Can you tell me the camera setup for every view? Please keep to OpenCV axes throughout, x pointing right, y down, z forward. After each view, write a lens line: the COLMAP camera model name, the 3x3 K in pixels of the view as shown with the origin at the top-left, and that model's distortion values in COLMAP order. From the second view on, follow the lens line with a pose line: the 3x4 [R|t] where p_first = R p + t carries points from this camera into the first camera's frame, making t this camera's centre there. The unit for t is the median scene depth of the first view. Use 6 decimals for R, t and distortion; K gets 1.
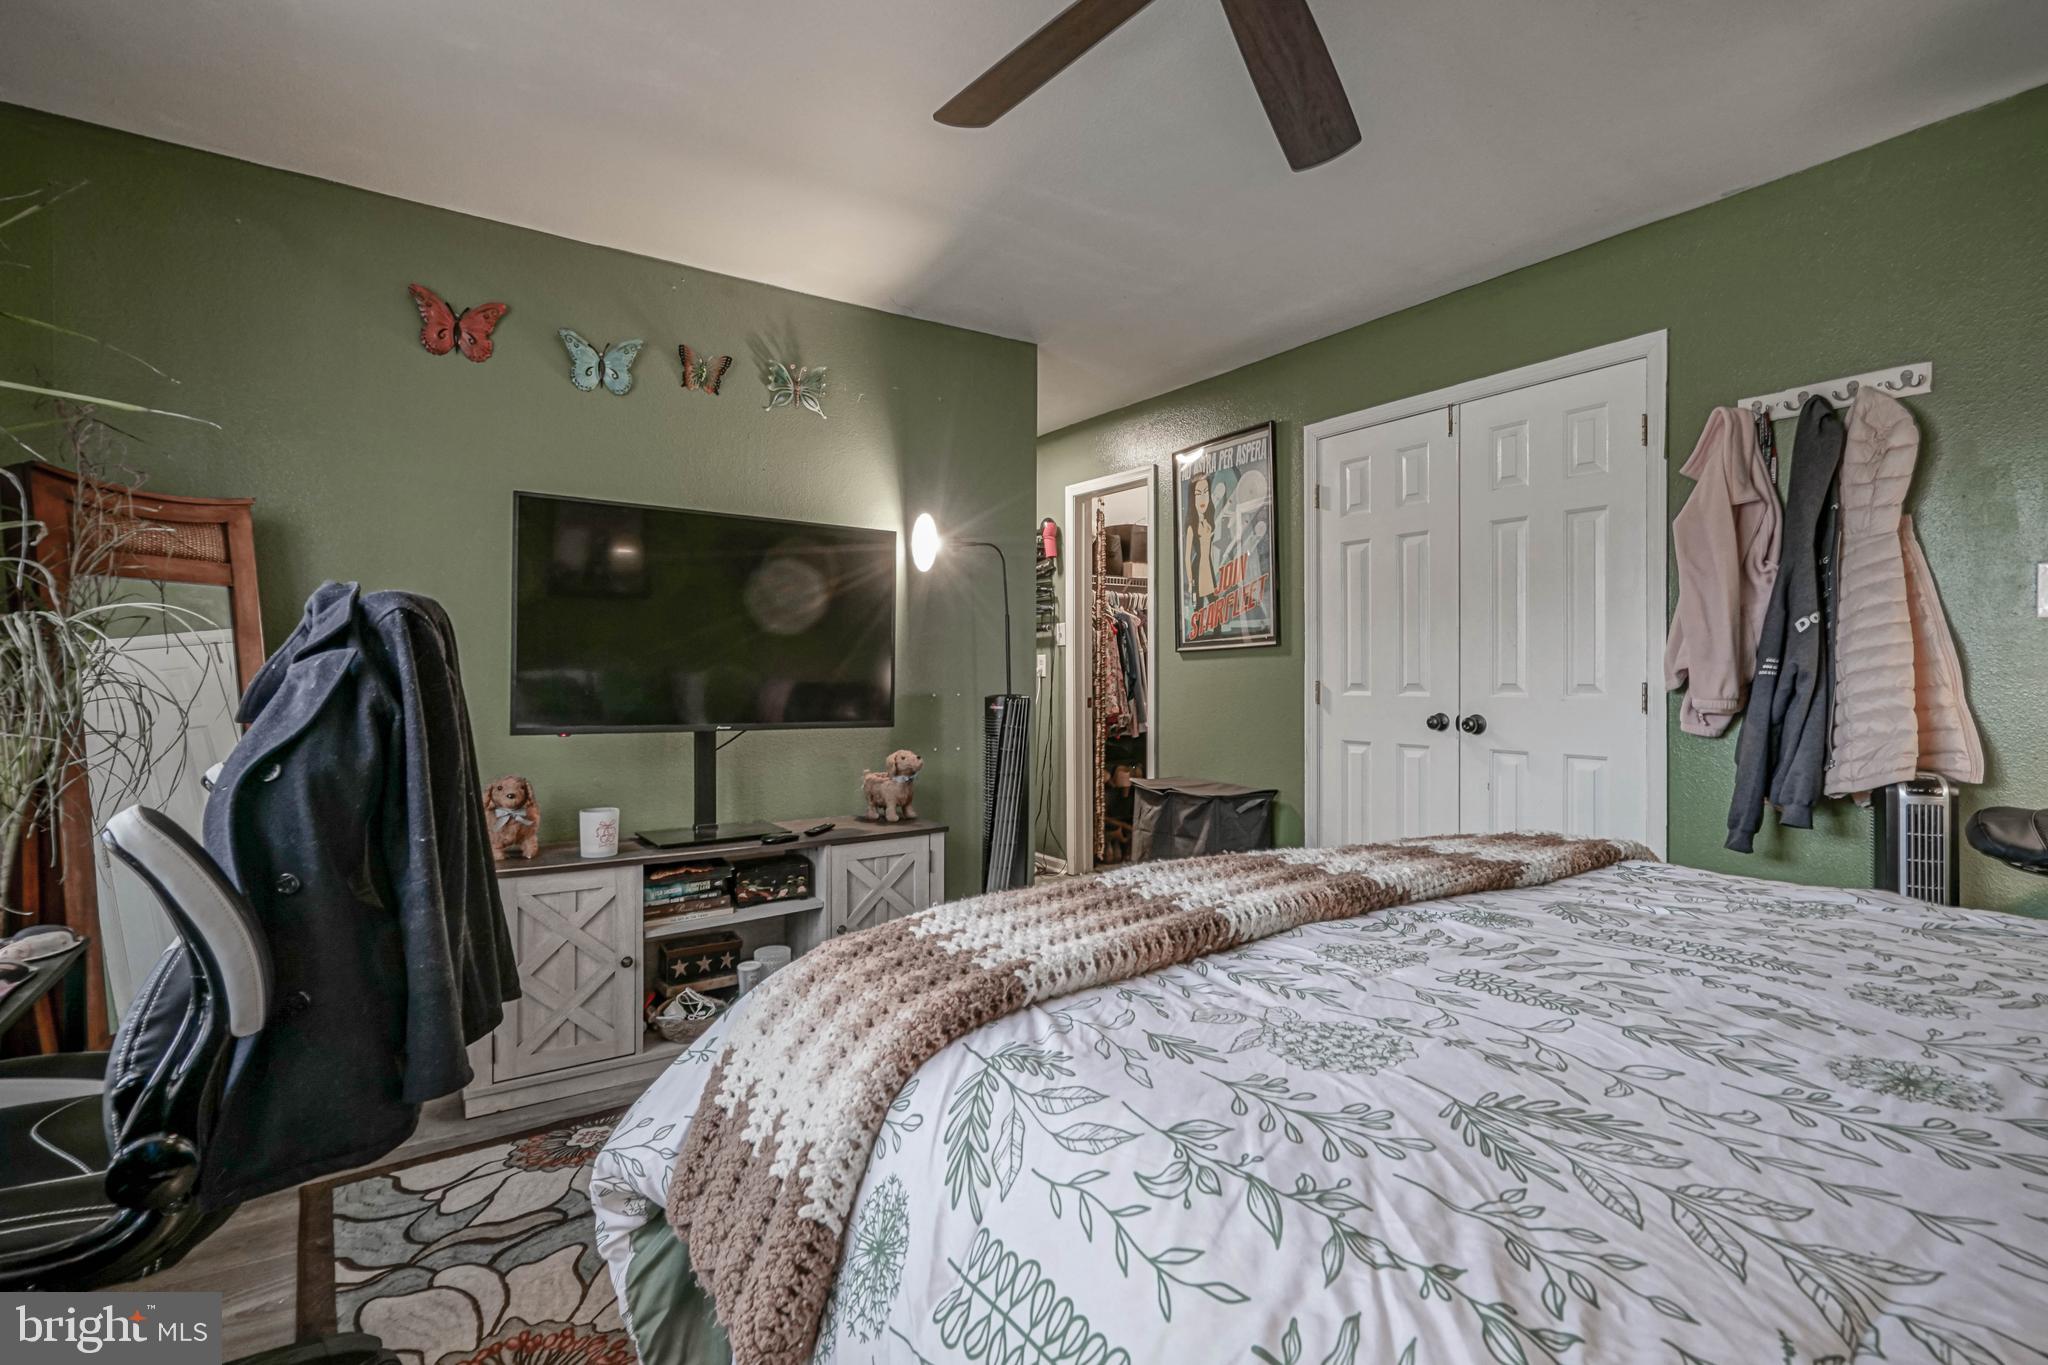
lens RADIAL K [[930.1, 0, 1041.0], [0, 930.1, 678.2], [0, 0, 1]] dist [-0.002851, 0.000520]
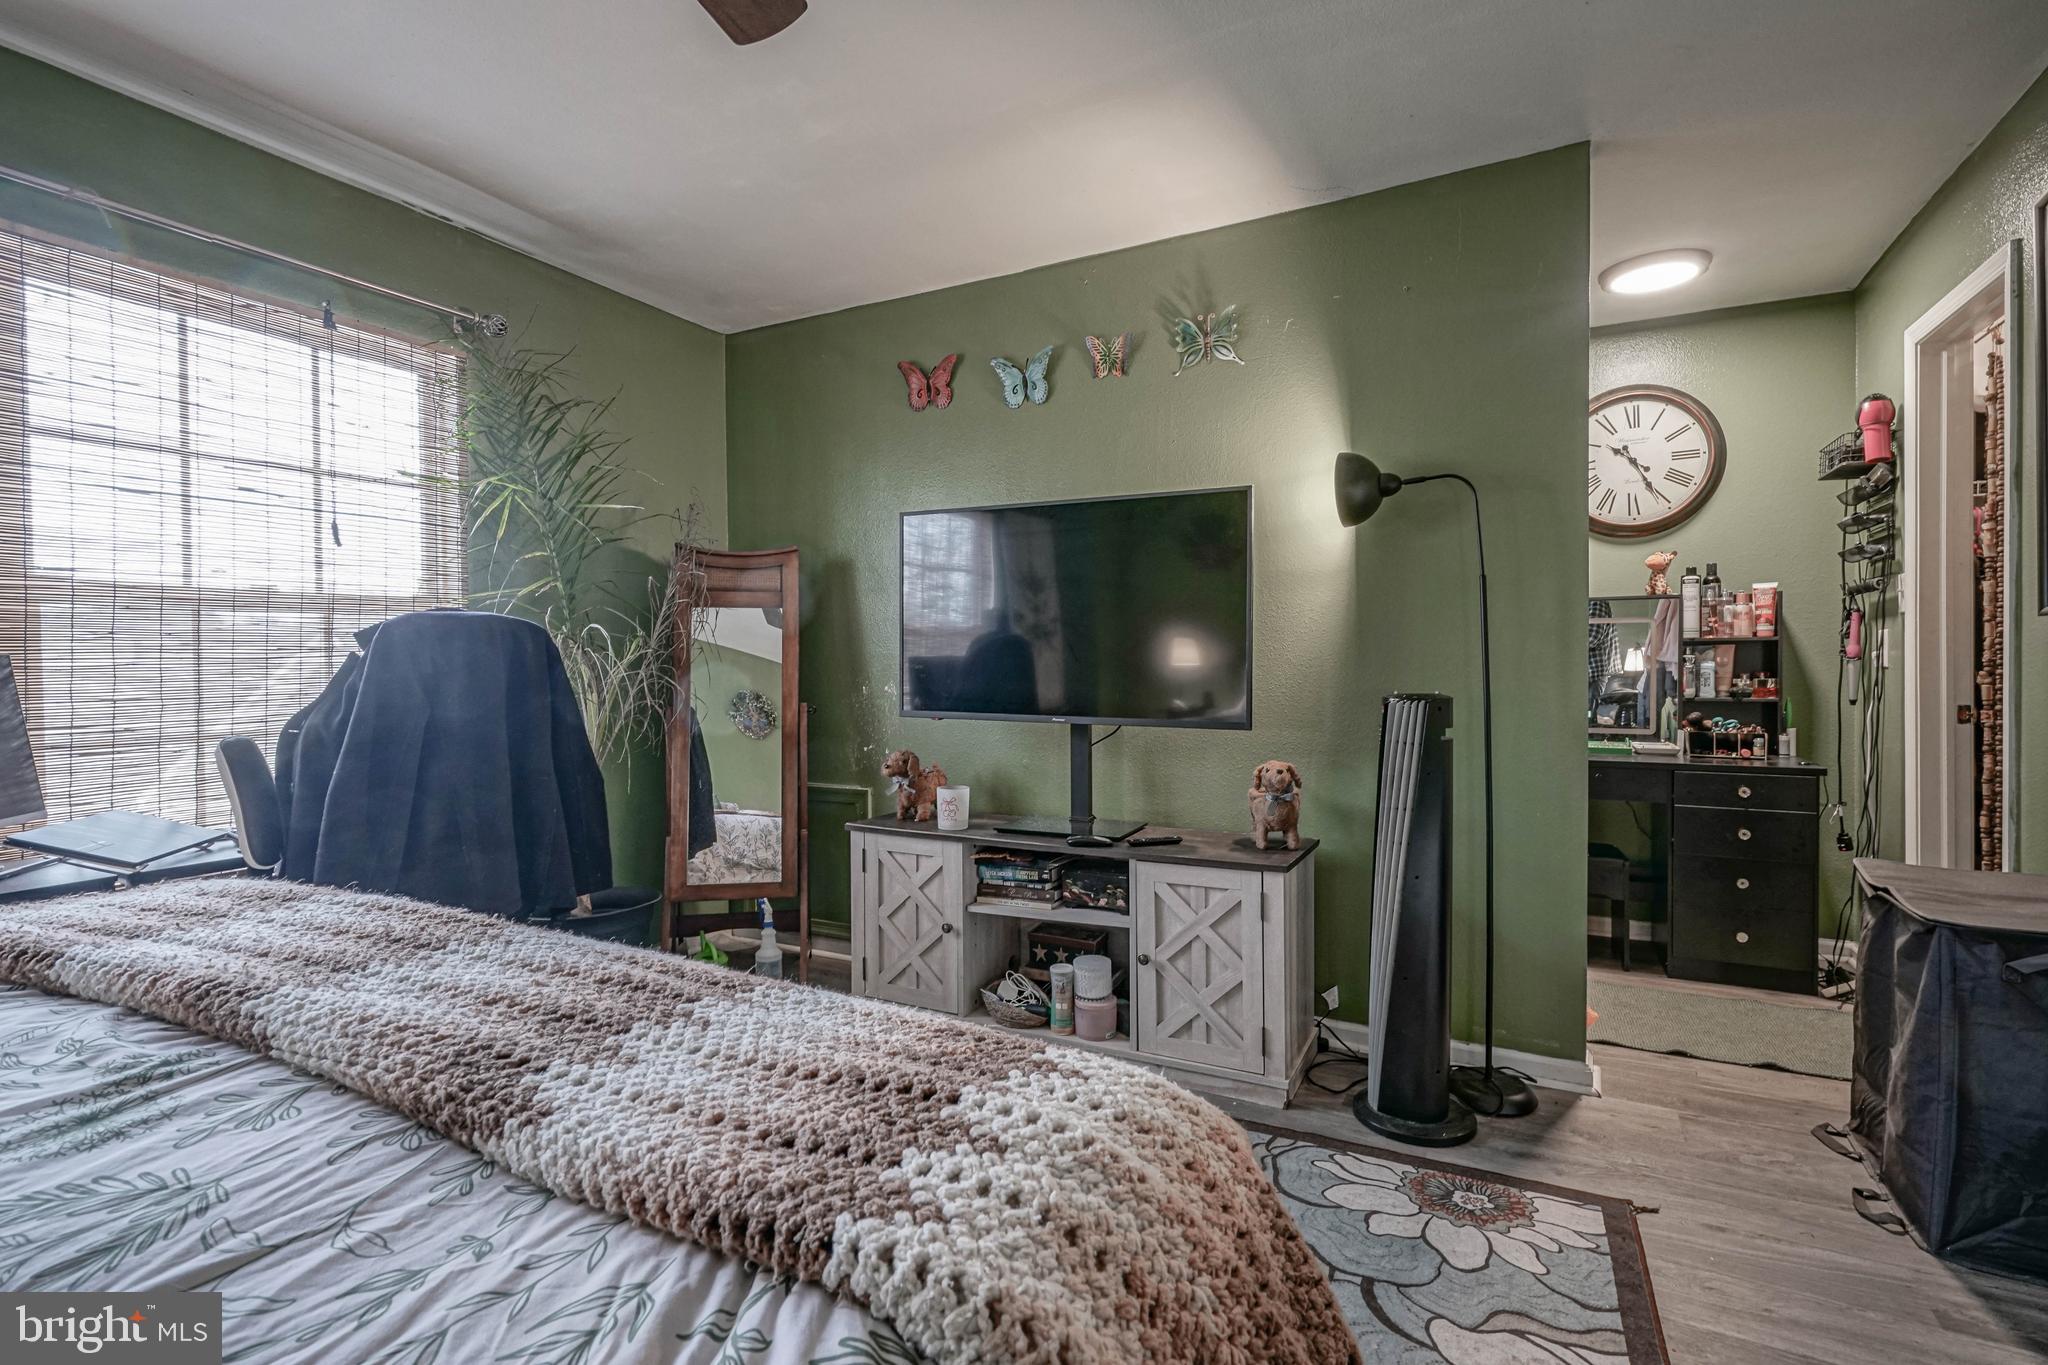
lens RADIAL K [[930.1, 0, 1029.8], [0, 930.1, 676.3], [0, 0, 1]] dist [-0.002851, 0.000520]
pose [[0.482421, 0.005572, -0.875922, 0.483486], [-0.001497, 0.999984, 0.005537, 0.002010], [0.875938, -0.001360, 0.482421, 0.480834]]
